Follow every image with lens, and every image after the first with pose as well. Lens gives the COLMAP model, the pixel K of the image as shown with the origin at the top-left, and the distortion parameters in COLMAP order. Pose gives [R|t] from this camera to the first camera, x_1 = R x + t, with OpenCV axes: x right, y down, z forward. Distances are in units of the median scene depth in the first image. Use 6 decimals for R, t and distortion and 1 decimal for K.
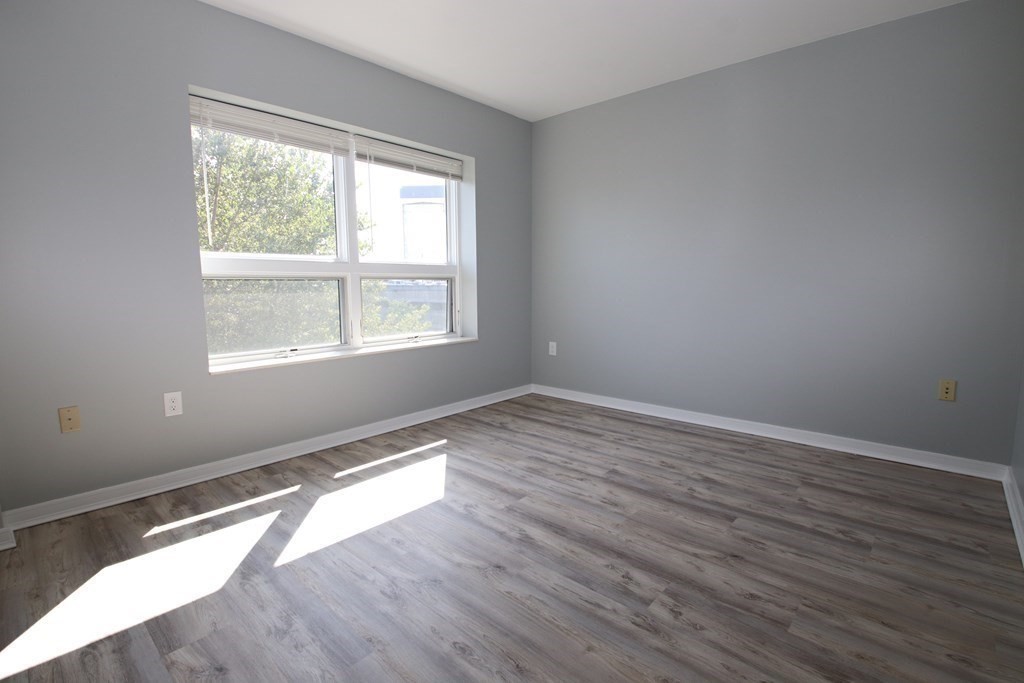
lens RADIAL K [[480.9, 0, 510.6], [0, 480.9, 339.0], [0, 0, 1]] dist [0.000097, -0.017163]
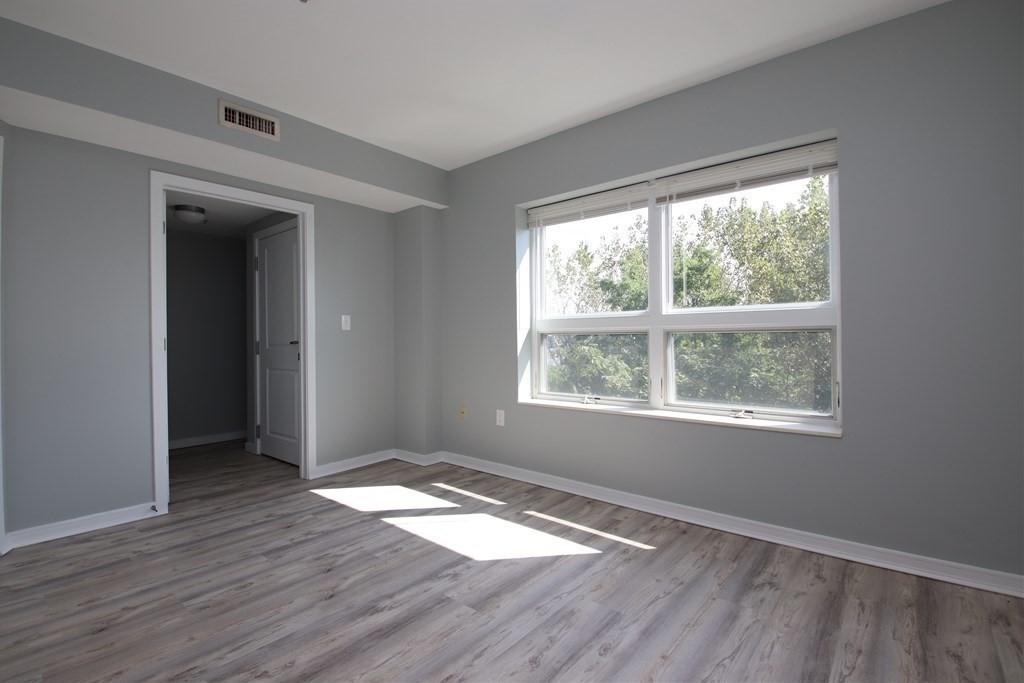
lens RADIAL K [[480.9, 0, 510.6], [0, 480.9, 339.0], [0, 0, 1]] dist [0.000097, -0.017163]
pose [[0.034776, 0.012188, -0.999321, 0.841555], [-0.110811, 0.993807, 0.008264, -0.131461], [0.993233, 0.110449, 0.035911, 1.011522]]
